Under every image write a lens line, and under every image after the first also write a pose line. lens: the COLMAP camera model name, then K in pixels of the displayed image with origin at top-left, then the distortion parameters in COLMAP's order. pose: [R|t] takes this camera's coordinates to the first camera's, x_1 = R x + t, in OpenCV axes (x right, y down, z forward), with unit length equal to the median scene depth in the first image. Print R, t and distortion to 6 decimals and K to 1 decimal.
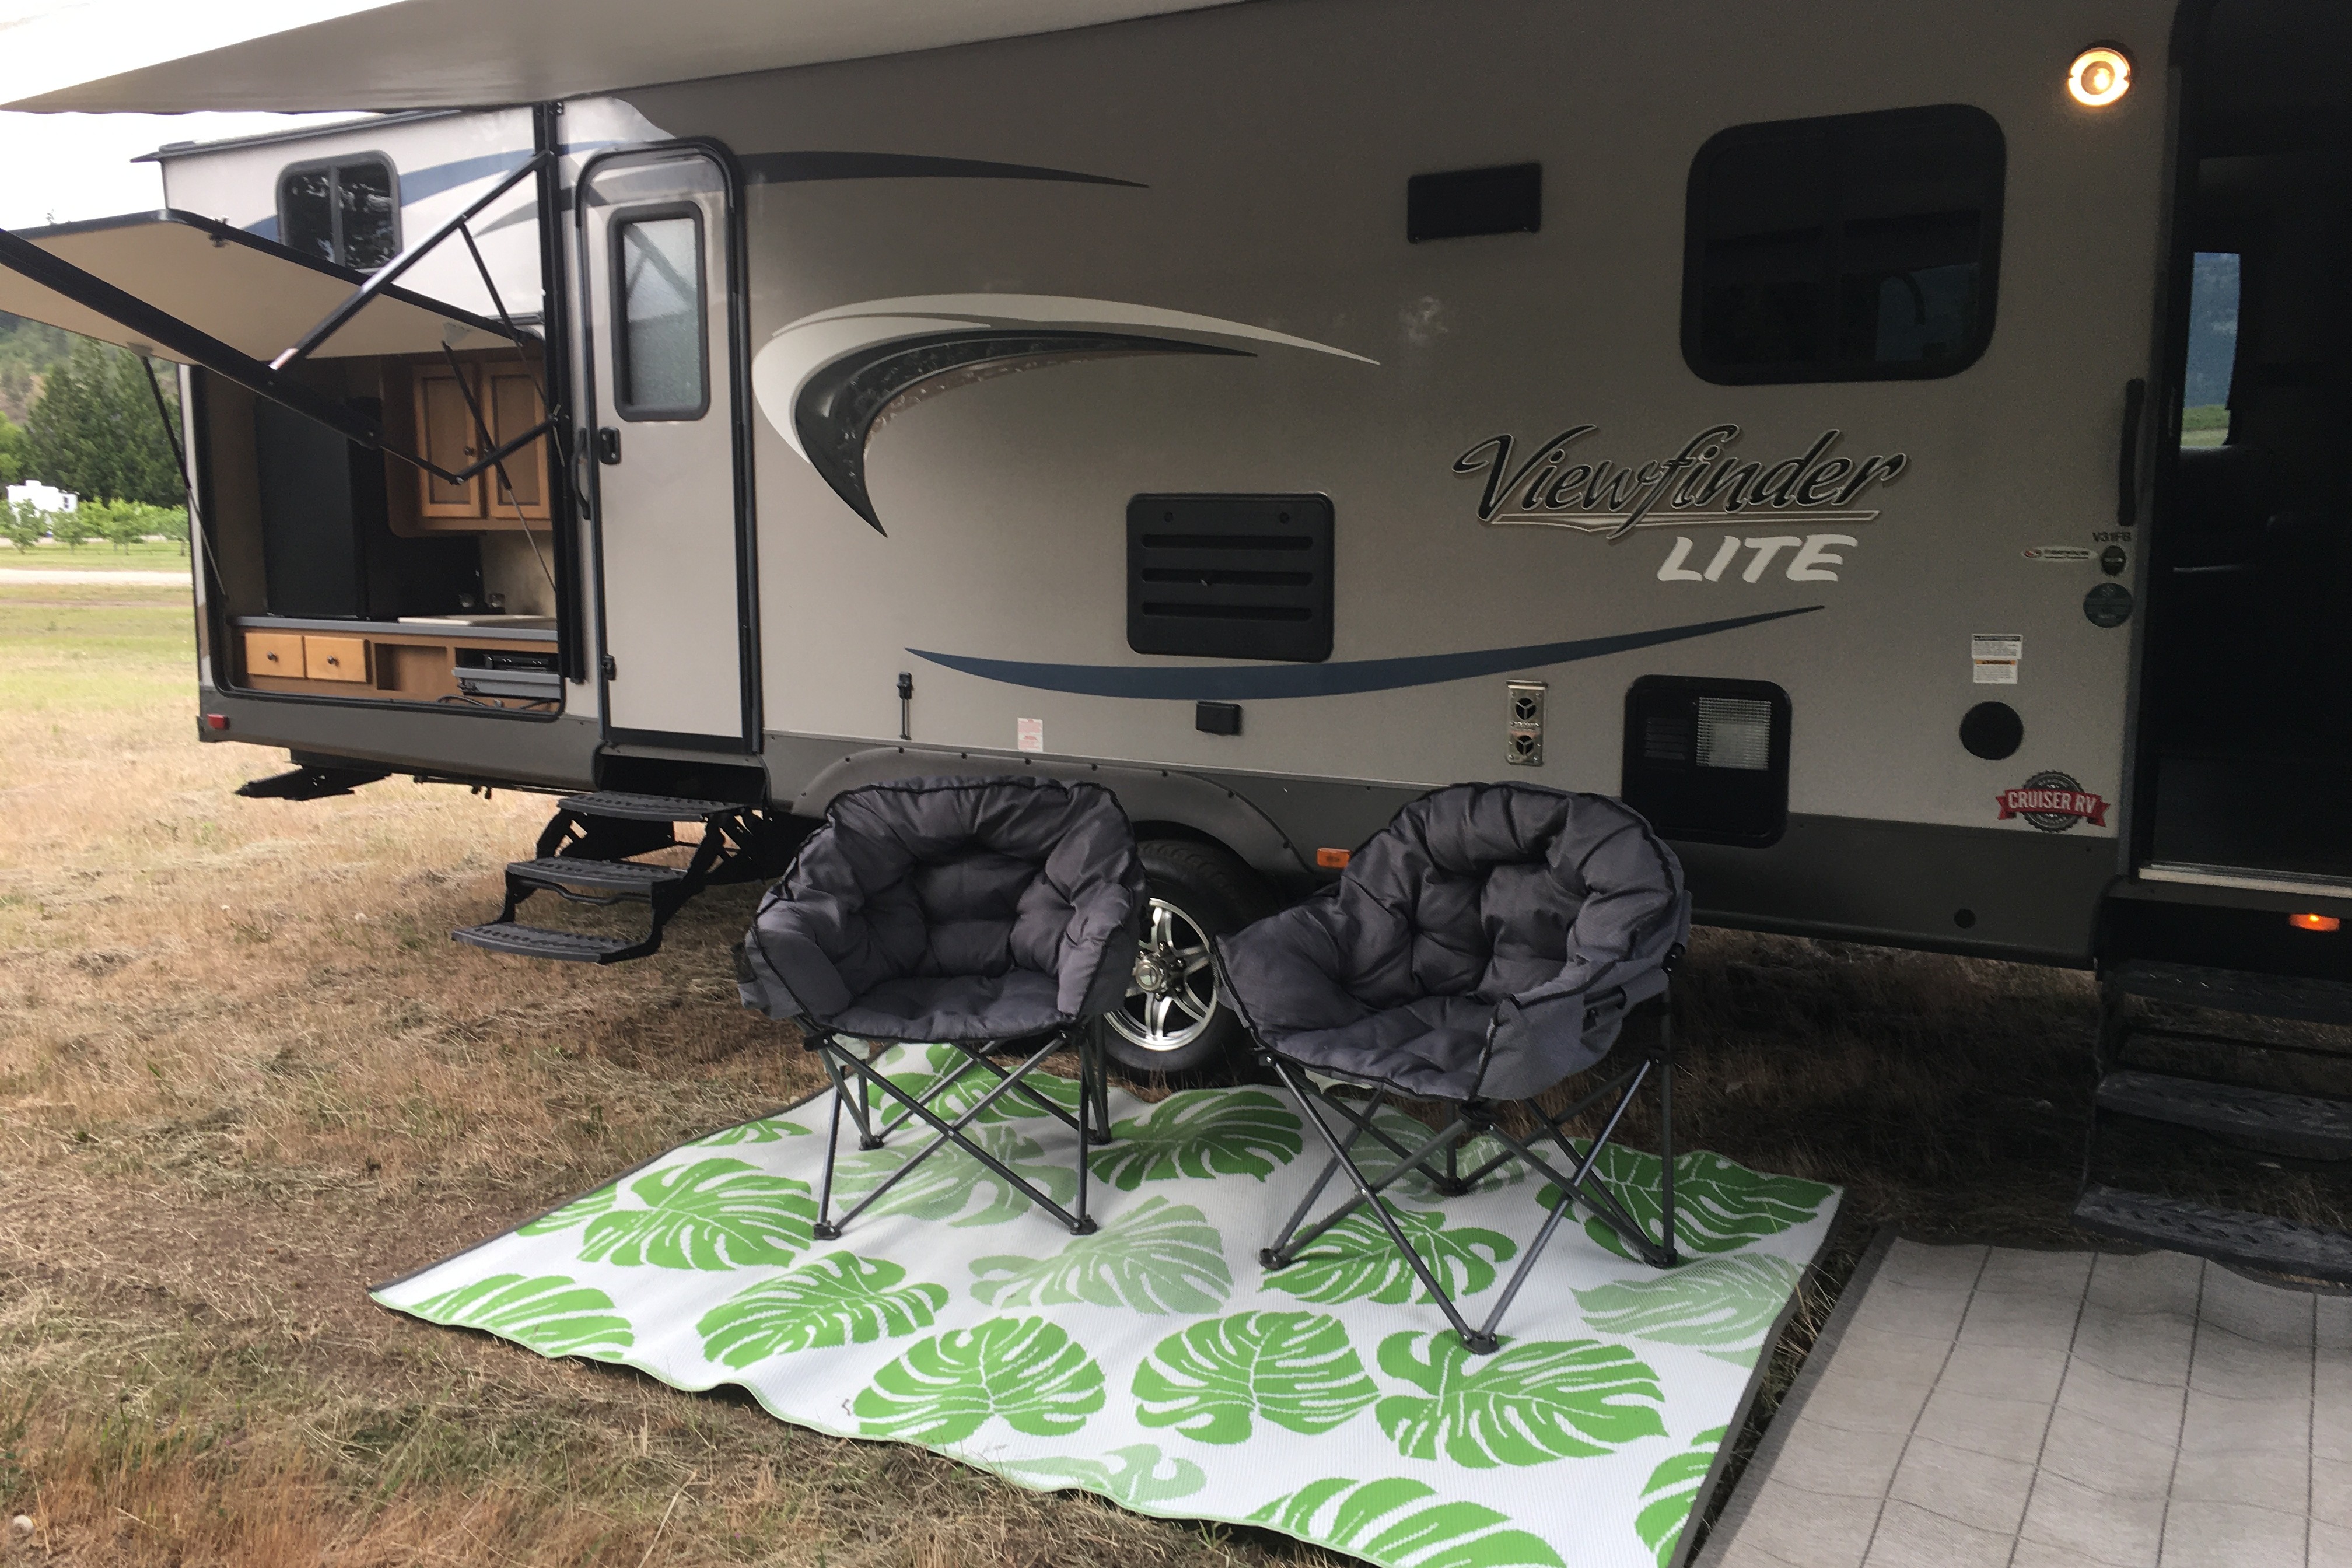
lens RADIAL K [[1950.2, 0, 1176.0], [0, 1950.2, 784.0], [0, 0, 1]] dist [0.041631, -0.002609]
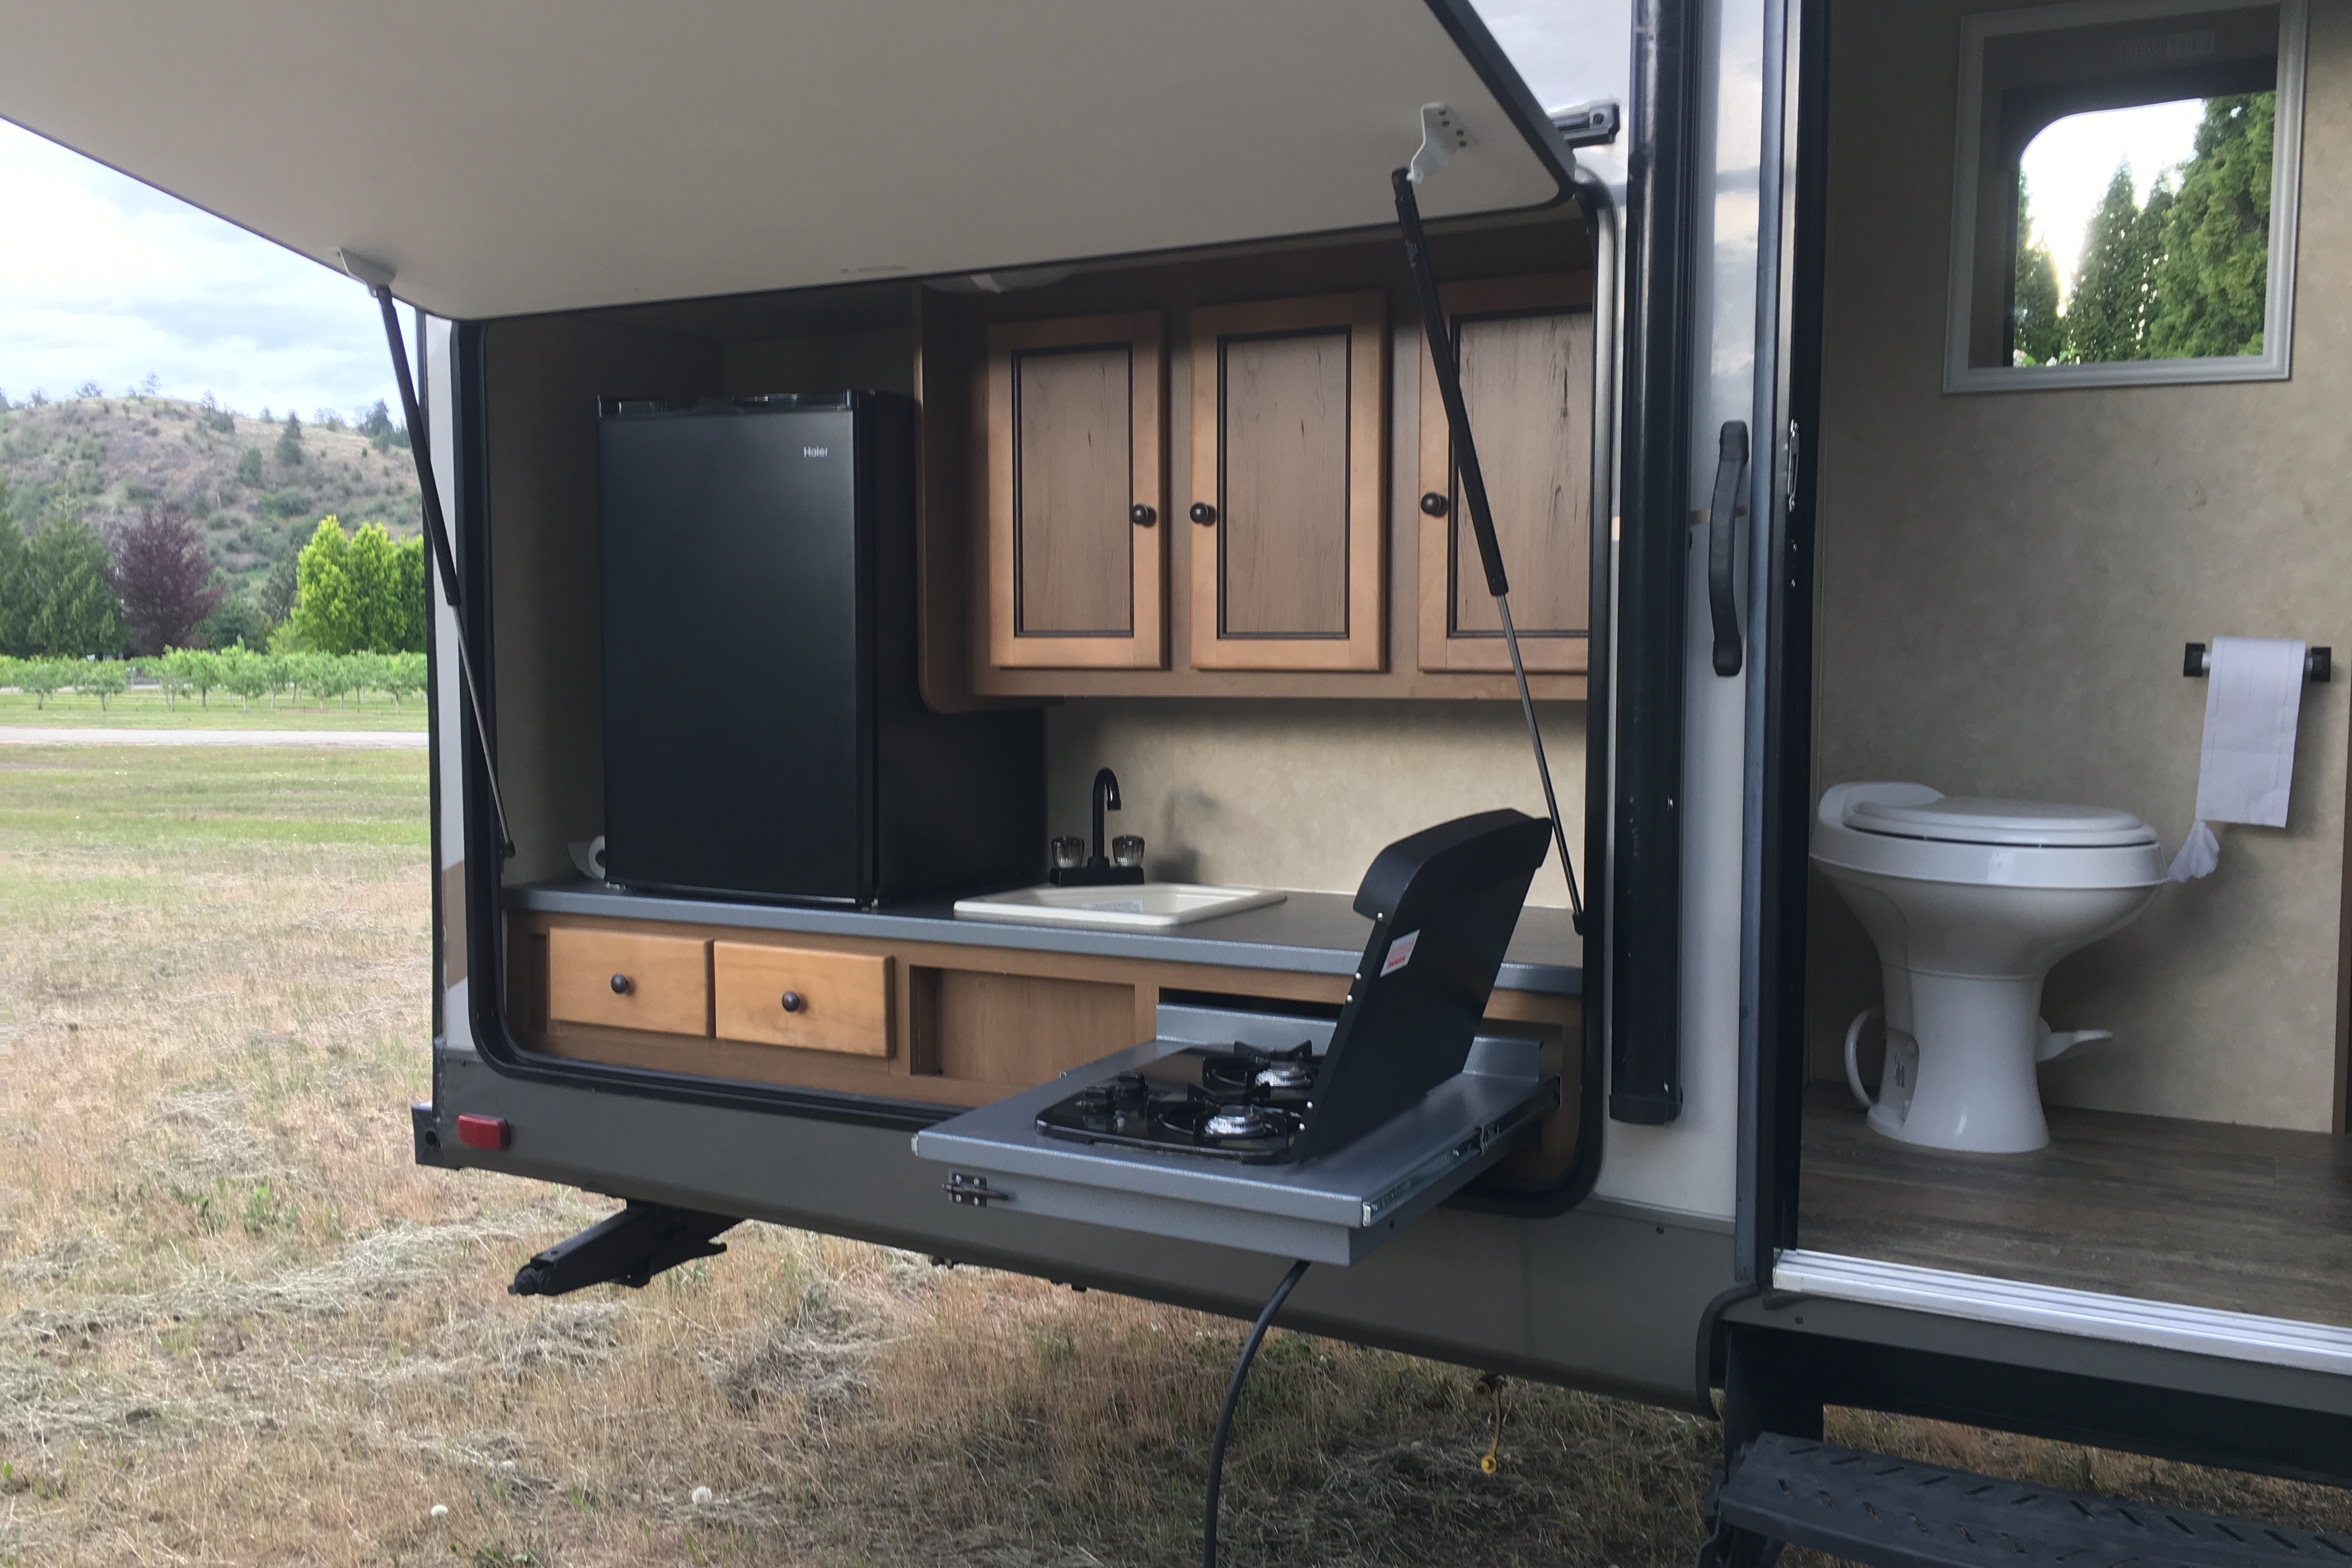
lens RADIAL K [[1950.2, 0, 1176.0], [0, 1950.2, 784.0], [0, 0, 1]] dist [0.041631, -0.002609]
pose [[0.998044, -0.002498, 0.062463, -0.488793], [0.007270, 0.997059, -0.076298, -0.100982], [-0.062089, 0.076603, 0.995127, 0.748404]]
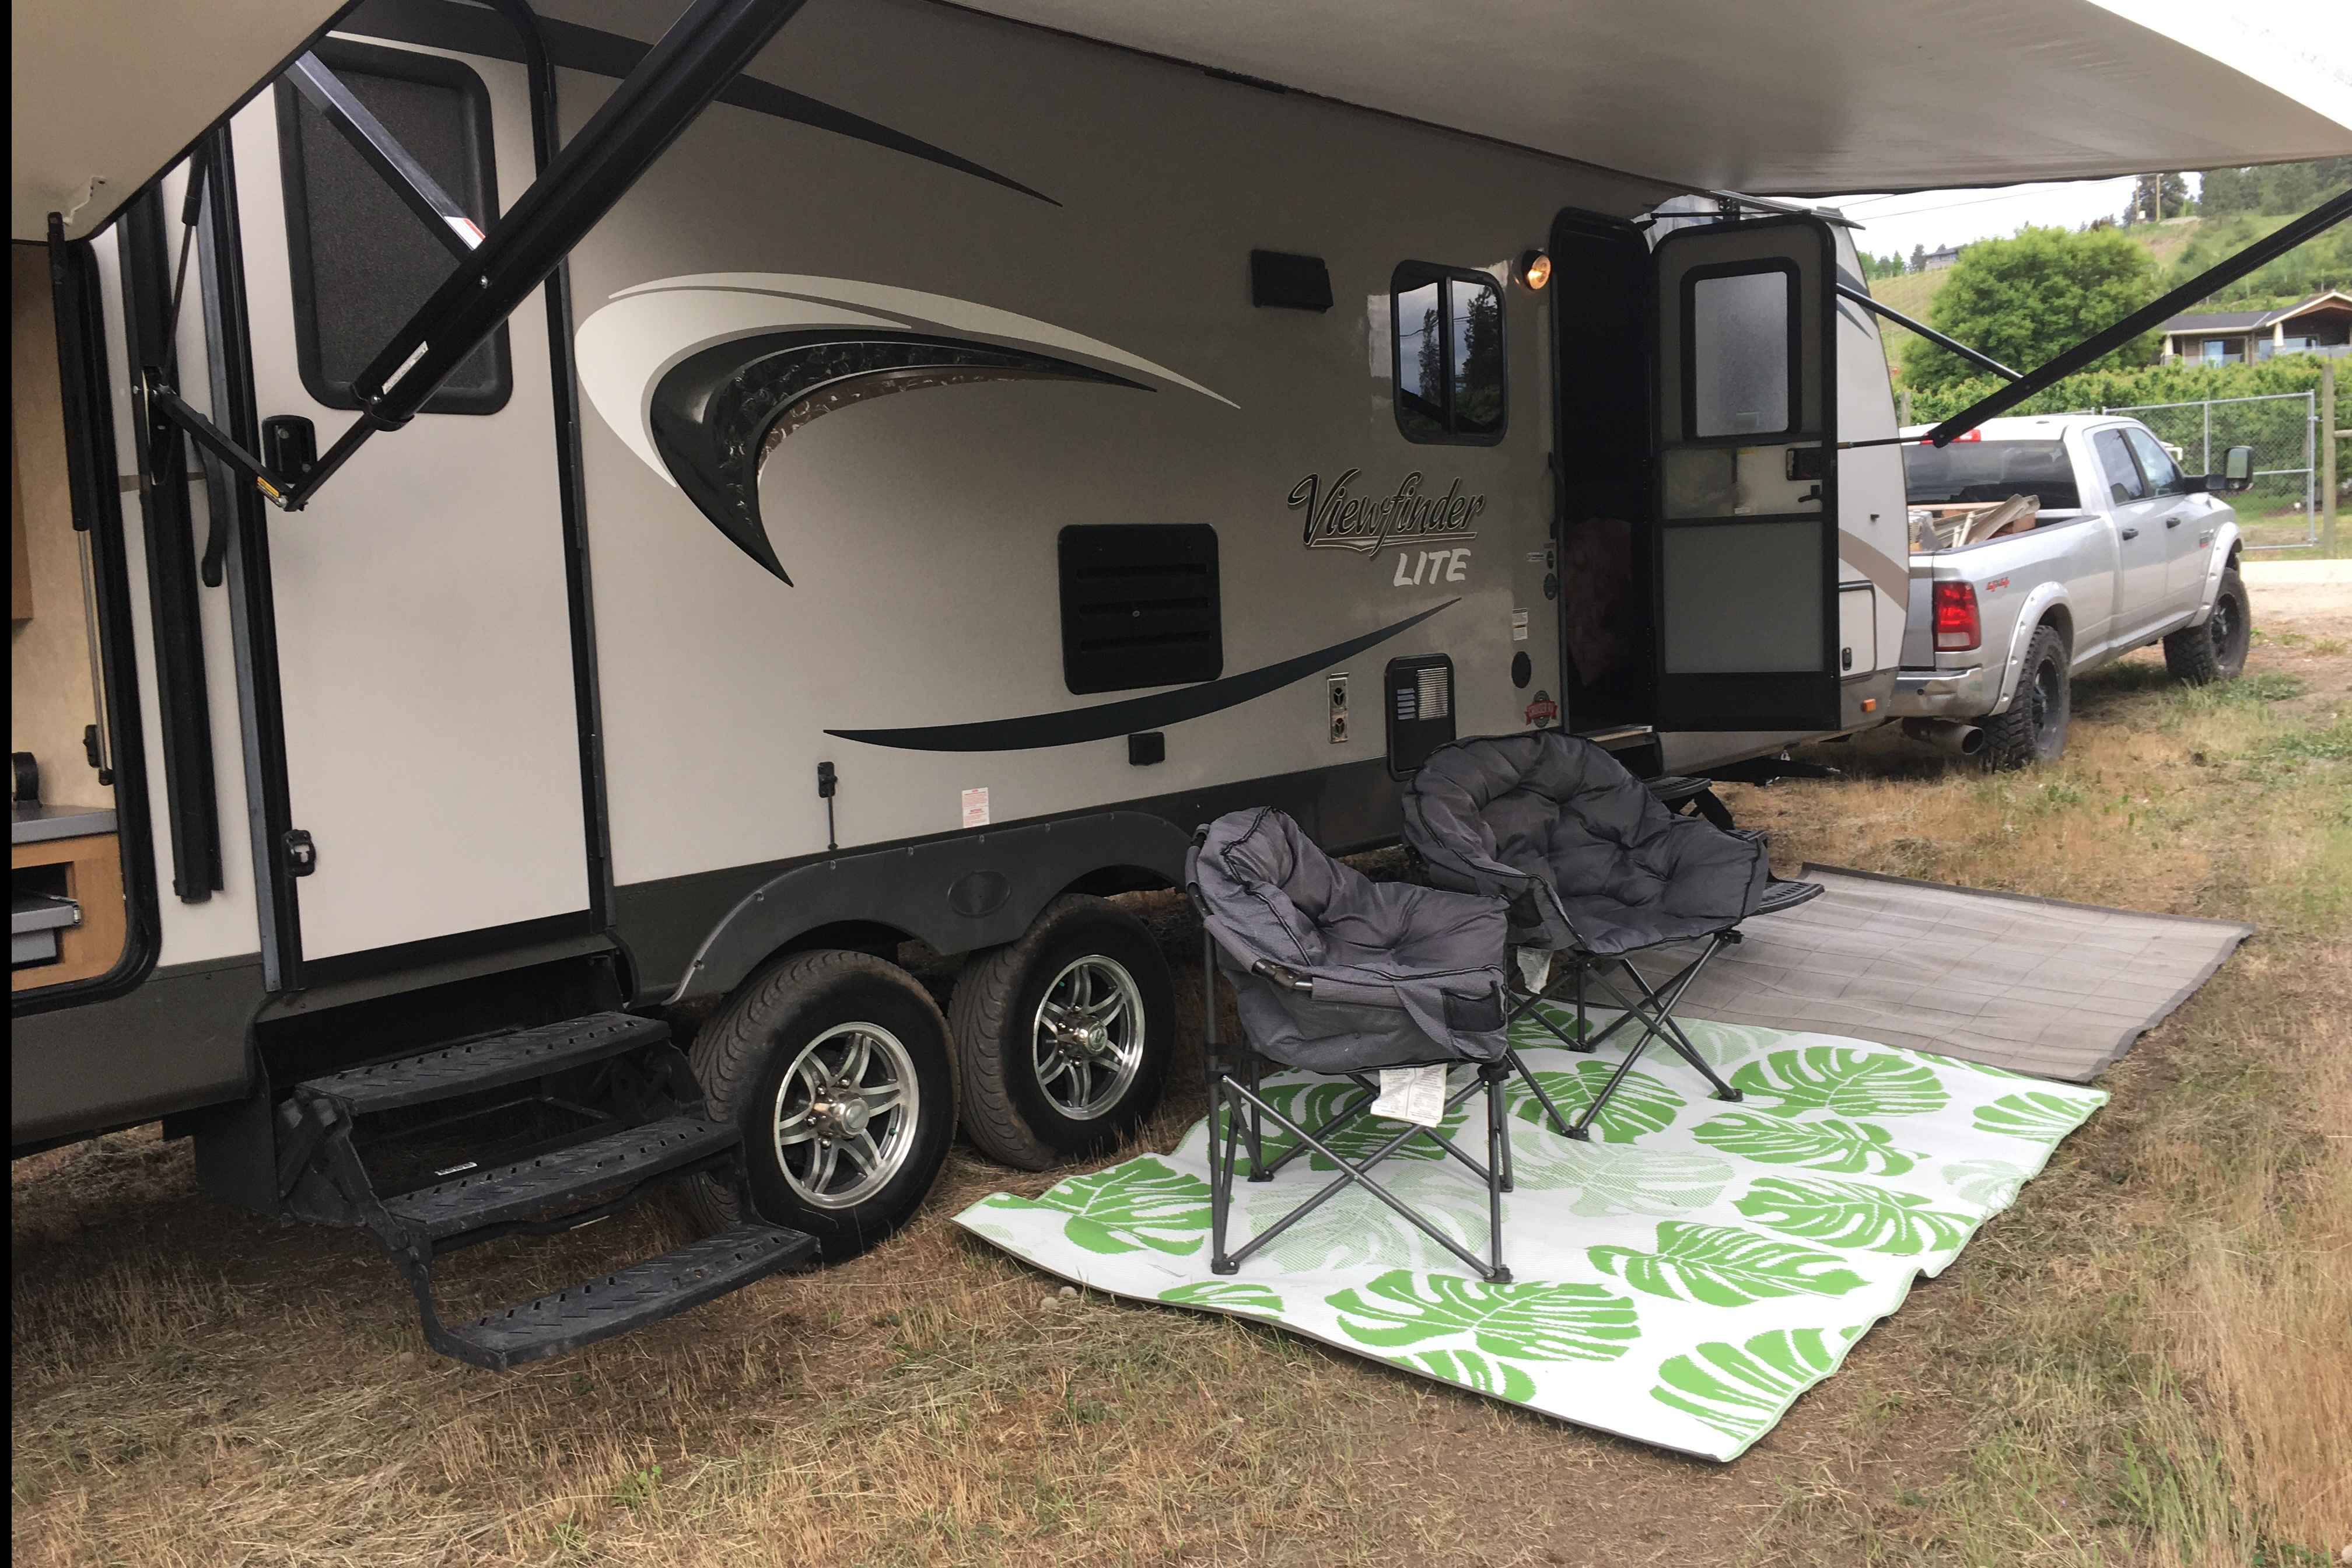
lens RADIAL K [[1953.1, 0, 1127.3], [0, 1953.1, 776.1], [0, 0, 1]] dist [0.009344, -0.003070]
pose [[0.181977, -0.111904, 0.976915, -0.898075], [0.180988, 0.980341, 0.078582, -0.094087], [-0.966503, 0.162509, 0.198653, 0.764775]]
